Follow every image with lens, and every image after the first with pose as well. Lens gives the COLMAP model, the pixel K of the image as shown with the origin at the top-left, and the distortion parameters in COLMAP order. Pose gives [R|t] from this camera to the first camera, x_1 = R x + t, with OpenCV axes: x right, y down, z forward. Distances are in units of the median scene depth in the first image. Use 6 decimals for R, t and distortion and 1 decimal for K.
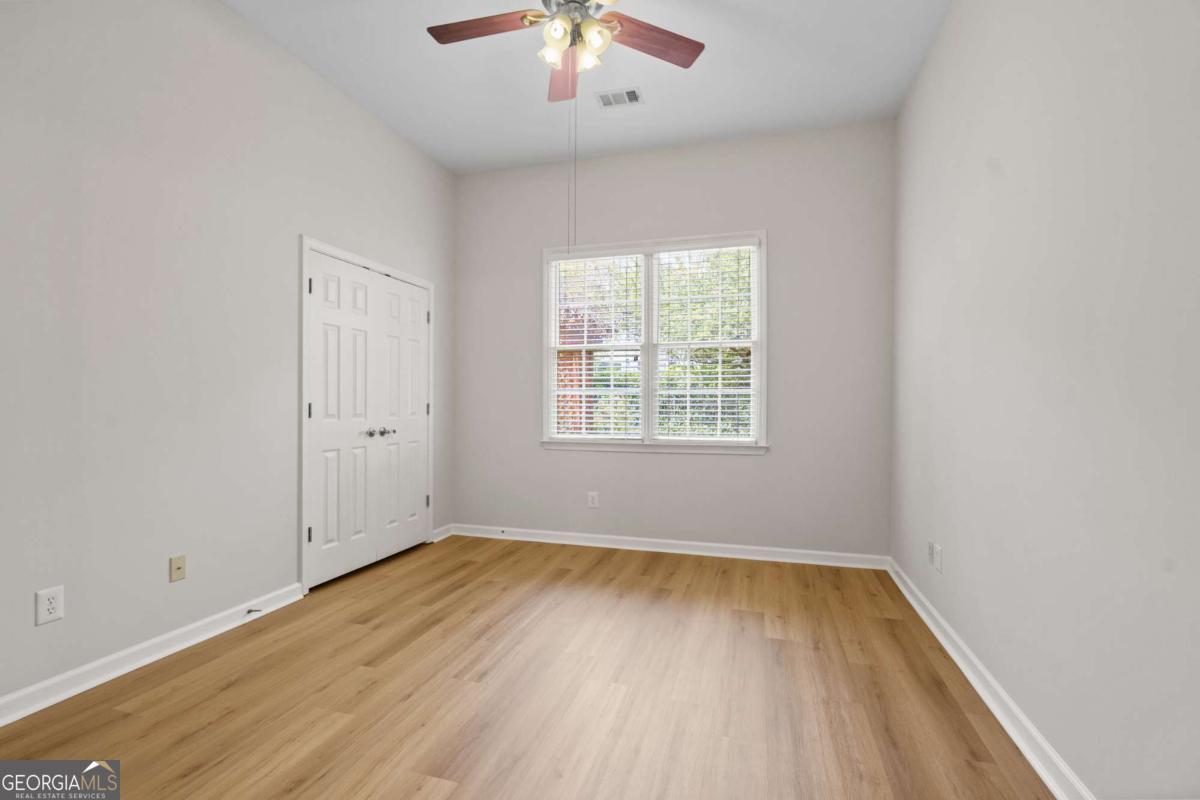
lens RADIAL K [[544.3, 0, 599.8], [0, 544.3, 405.1], [0, 0, 1]] dist [-0.008517, 0.000209]
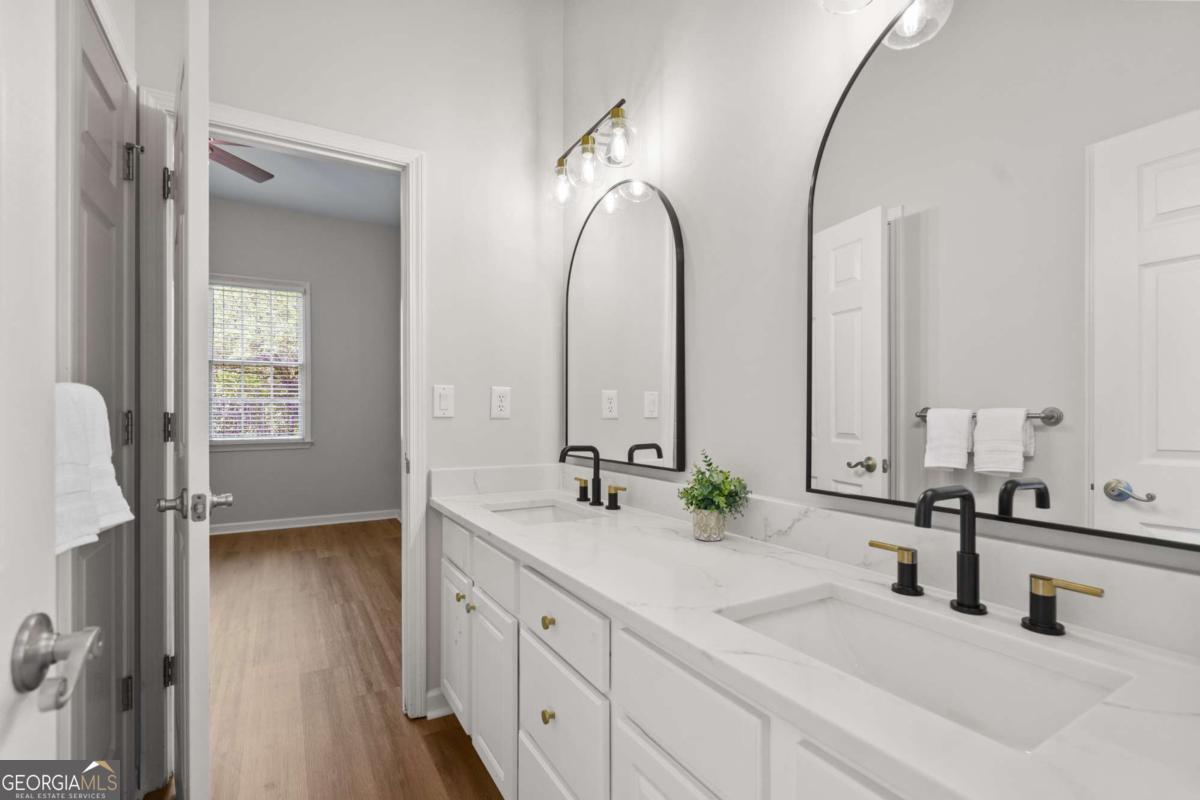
lens RADIAL K [[544.3, 0, 601.3], [0, 544.3, 405.8], [0, 0, 1]] dist [-0.008517, 0.000209]
pose [[0.683153, -0.004395, 0.730262, -0.193596], [0.014811, 0.999860, -0.007838, 0.008374], [-0.730125, 0.016170, 0.683123, -0.467043]]
